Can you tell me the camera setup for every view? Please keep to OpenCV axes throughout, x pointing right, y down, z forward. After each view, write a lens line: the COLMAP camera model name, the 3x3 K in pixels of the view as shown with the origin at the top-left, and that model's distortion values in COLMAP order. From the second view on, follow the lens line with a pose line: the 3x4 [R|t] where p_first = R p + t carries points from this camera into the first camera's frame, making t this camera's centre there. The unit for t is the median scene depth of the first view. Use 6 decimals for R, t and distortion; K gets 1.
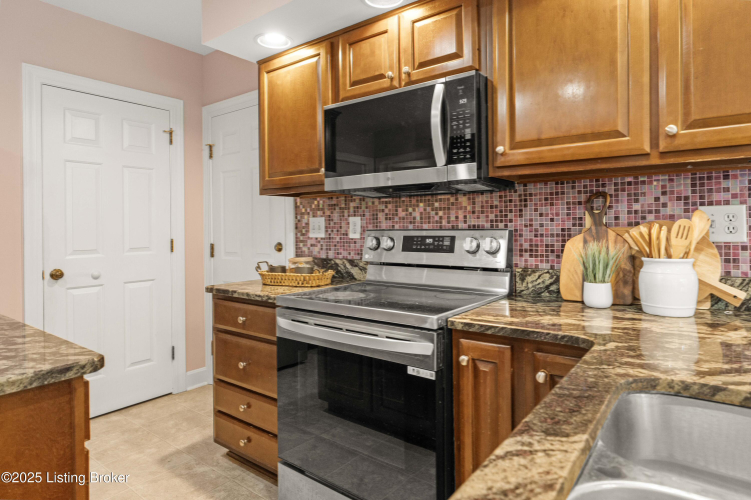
lens RADIAL K [[429.1, 0, 379.6], [0, 429.1, 230.5], [0, 0, 1]] dist [0.001629, 0.000008]
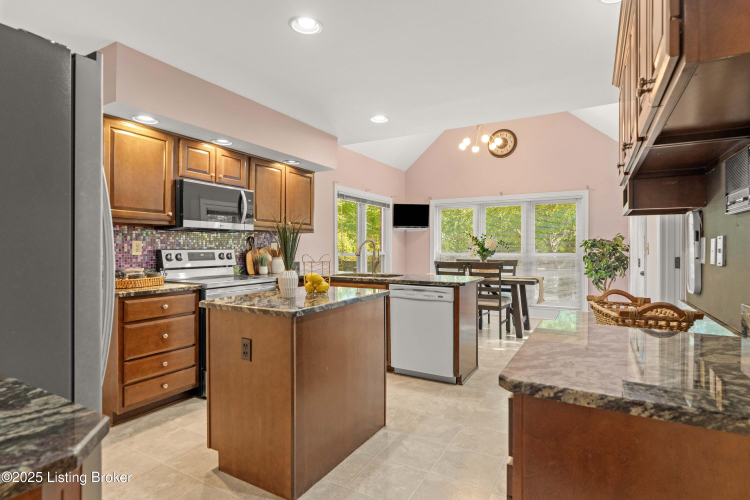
lens RADIAL K [[389.4, 0, 374.5], [0, 389.4, 248.3], [0, 0, 1]] dist [-0.000932, -0.000003]
pose [[-0.128703, 0.005129, 0.991670, -1.737765], [0.003007, 0.999984, -0.004781, 0.004191], [-0.991679, 0.002367, -0.128716, 0.412329]]
